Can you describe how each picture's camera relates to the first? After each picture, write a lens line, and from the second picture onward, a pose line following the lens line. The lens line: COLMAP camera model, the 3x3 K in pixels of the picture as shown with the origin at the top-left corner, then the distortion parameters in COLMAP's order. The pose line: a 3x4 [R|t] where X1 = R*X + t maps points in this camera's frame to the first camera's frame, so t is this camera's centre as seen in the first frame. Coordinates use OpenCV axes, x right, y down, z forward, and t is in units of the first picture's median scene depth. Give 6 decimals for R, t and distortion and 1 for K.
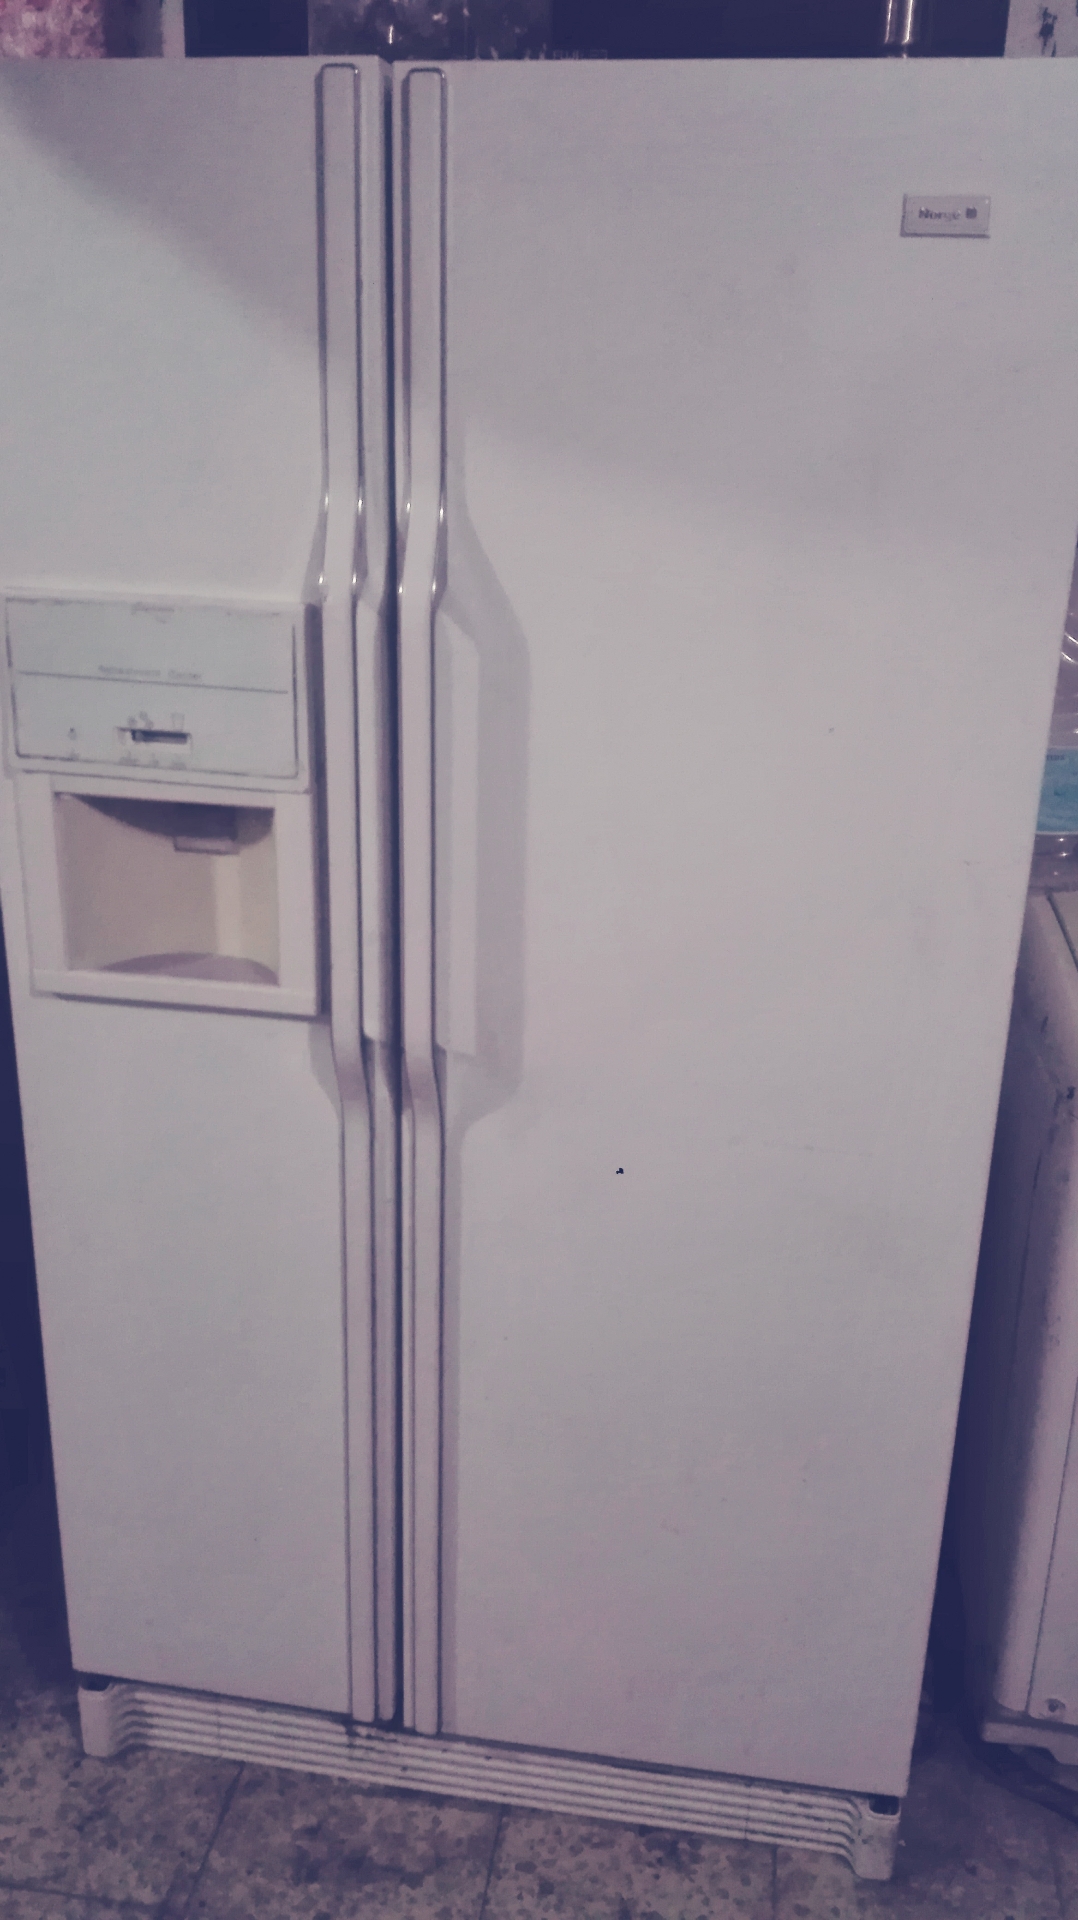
lens RADIAL K [[1573.9, 0, 539.0], [0, 1573.9, 960.0], [0, 0, 1]] dist [0.096622, -0.185152]
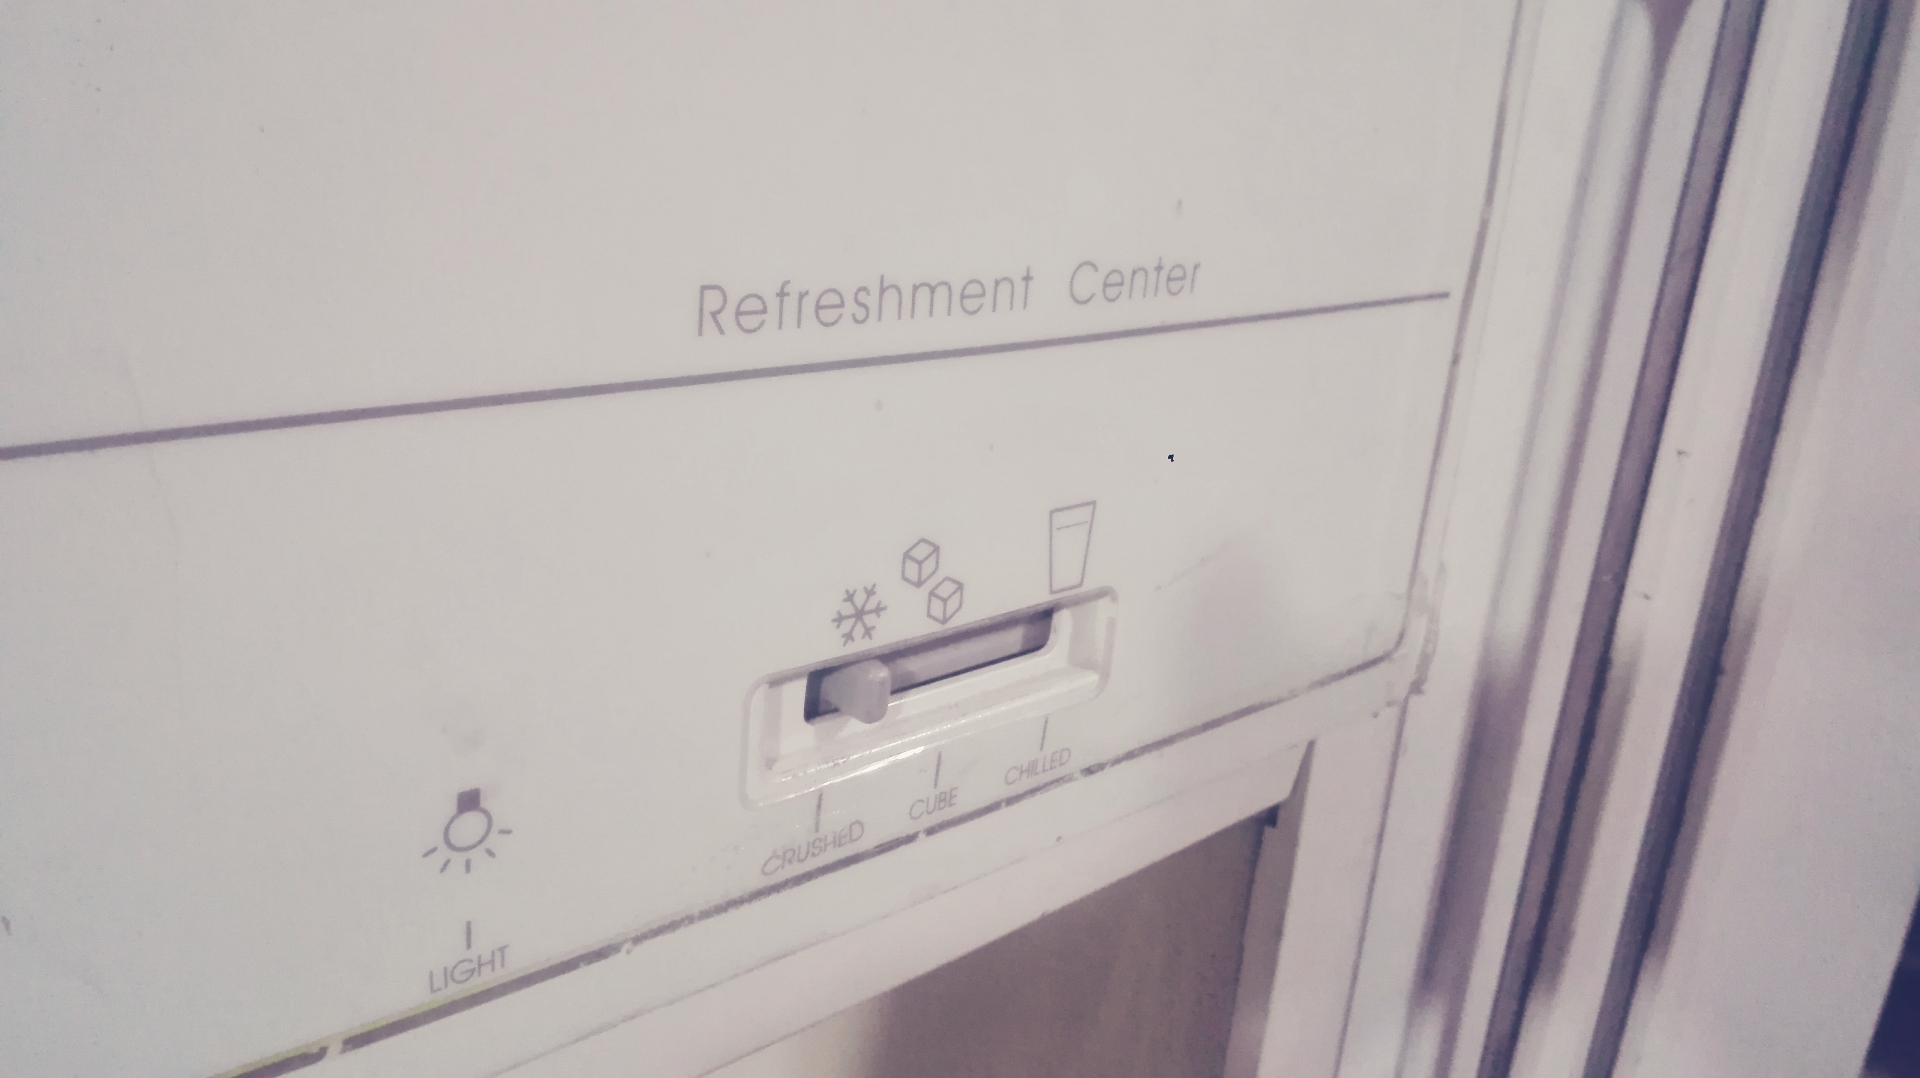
lens RADIAL K [[1573.9, 0, 960.0], [0, 1573.9, 539.0], [0, 0, 1]] dist [0.096622, -0.185152]
pose [[0.611210, -0.232421, 0.756573, -0.366309], [0.208575, 0.969420, 0.129308, -0.175498], [-0.763491, 0.078768, 0.640997, 0.890795]]
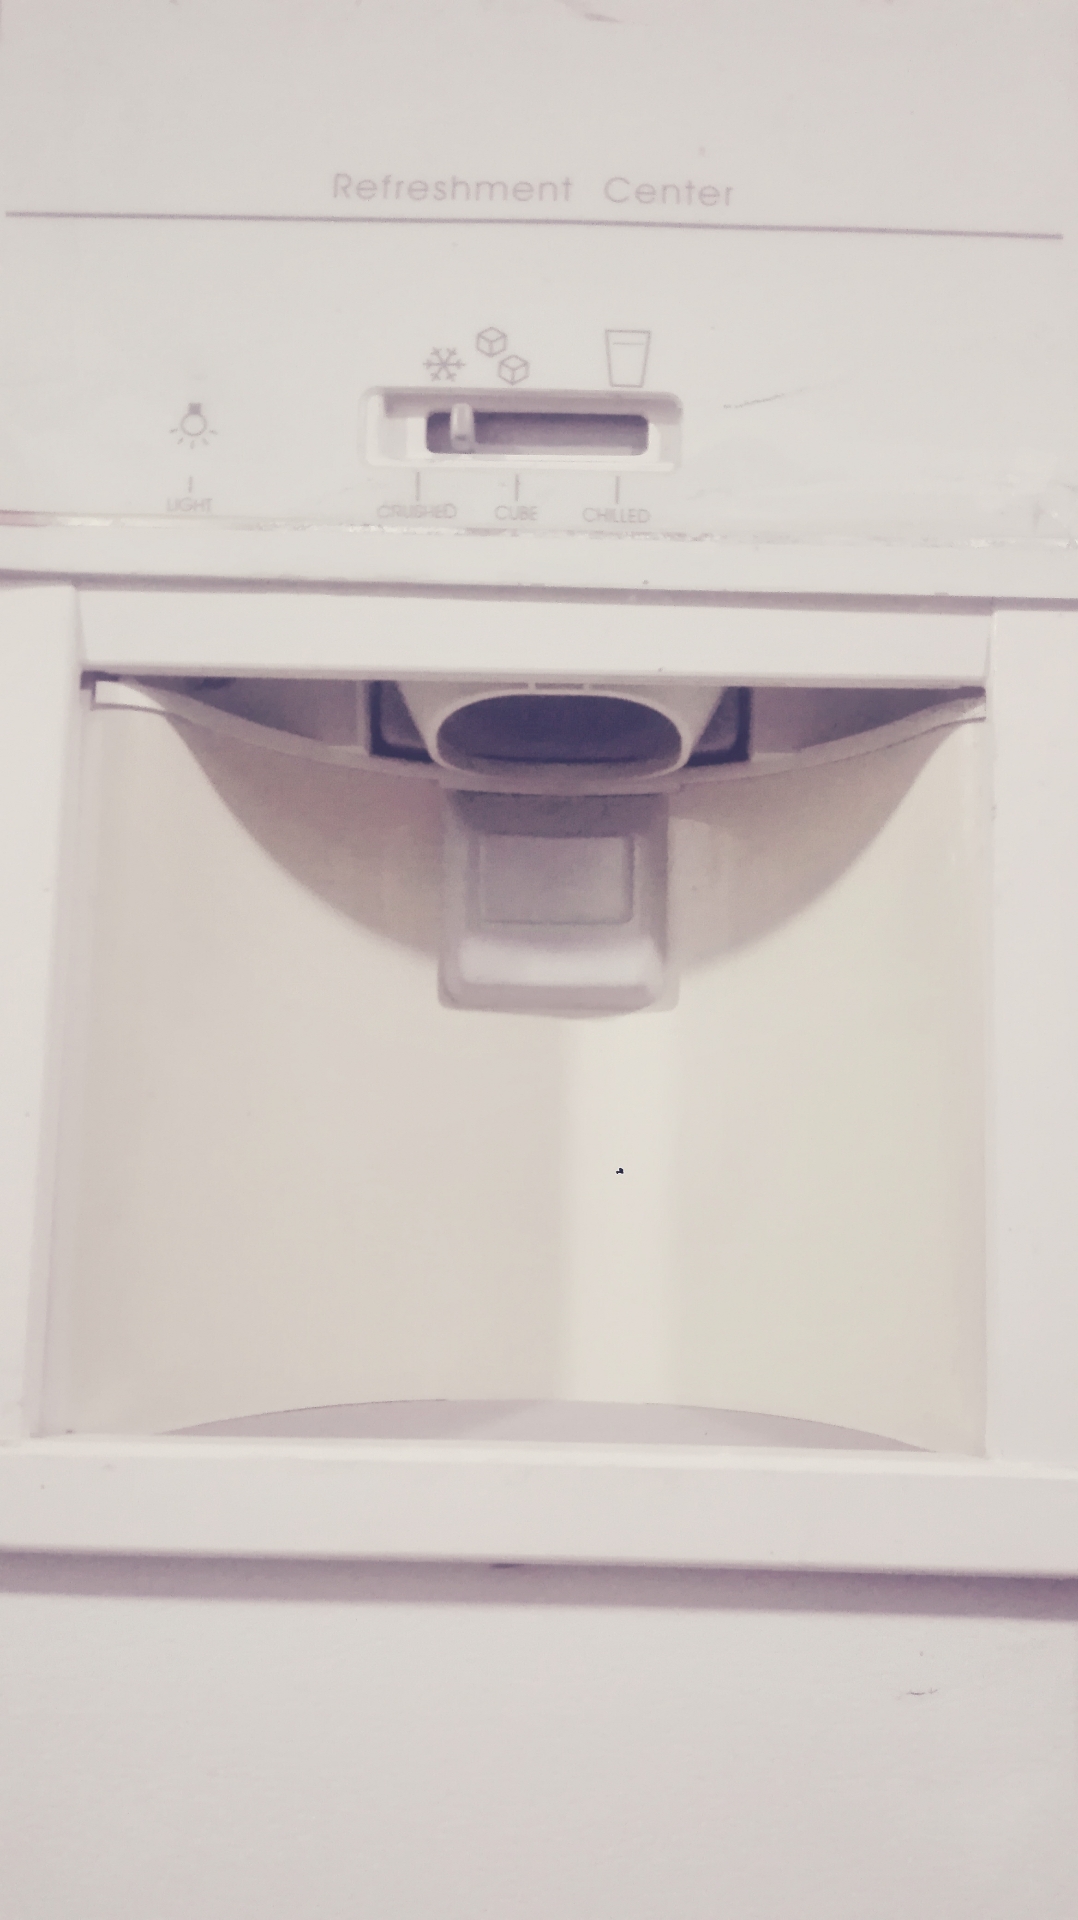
lens RADIAL K [[1568.1, 0, 539.0], [0, 1568.1, 960.0], [0, 0, 1]] dist [0.075694, -0.179089]
pose [[0.986664, 0.017709, 0.161804, -0.281154], [0.056703, 0.894401, -0.443657, 0.053113], [-0.152575, 0.446916, 0.881469, 0.811577]]
